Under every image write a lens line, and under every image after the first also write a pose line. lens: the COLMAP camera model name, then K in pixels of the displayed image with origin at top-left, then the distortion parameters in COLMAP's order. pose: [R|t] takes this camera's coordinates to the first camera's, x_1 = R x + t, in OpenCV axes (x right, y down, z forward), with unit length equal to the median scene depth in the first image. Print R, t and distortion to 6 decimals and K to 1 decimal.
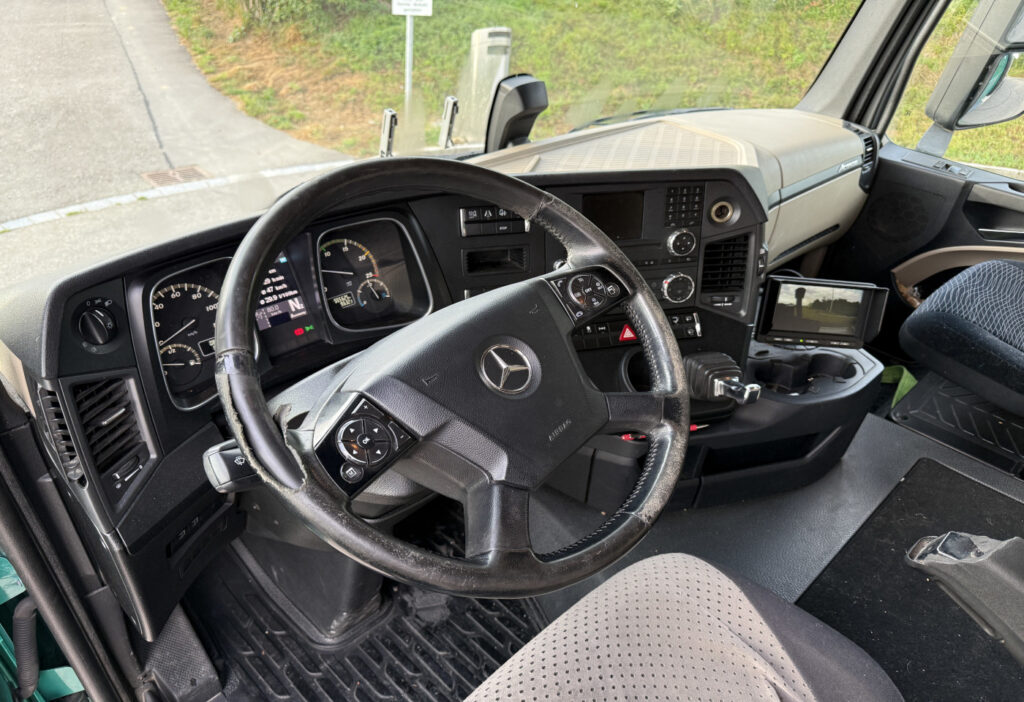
lens RADIAL K [[754.4, 0, 489.3], [0, 754.4, 370.9], [0, 0, 1]] dist [-0.004345, -0.005533]
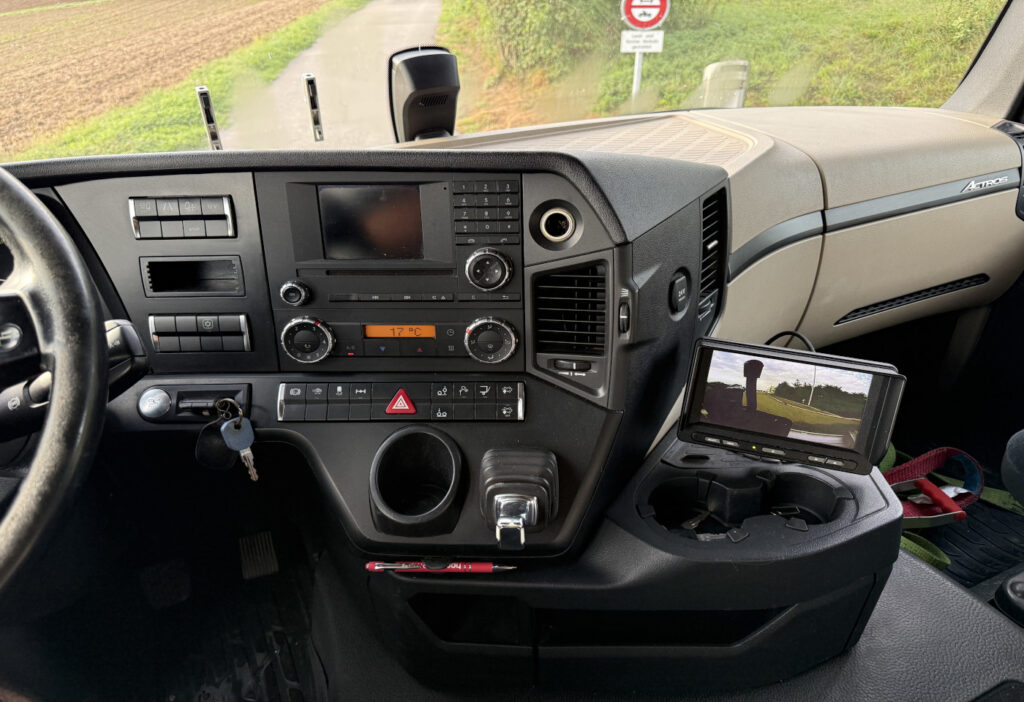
lens RADIAL K [[763.8, 0, 512.0], [0, 763.8, 351.0], [0, 0, 1]] dist [-0.002023, -0.008680]
pose [[0.938531, 0.084757, -0.334627, 0.088876], [-0.114753, 0.990863, -0.070875, -0.010588], [0.325563, 0.104918, 0.939681, 0.073187]]
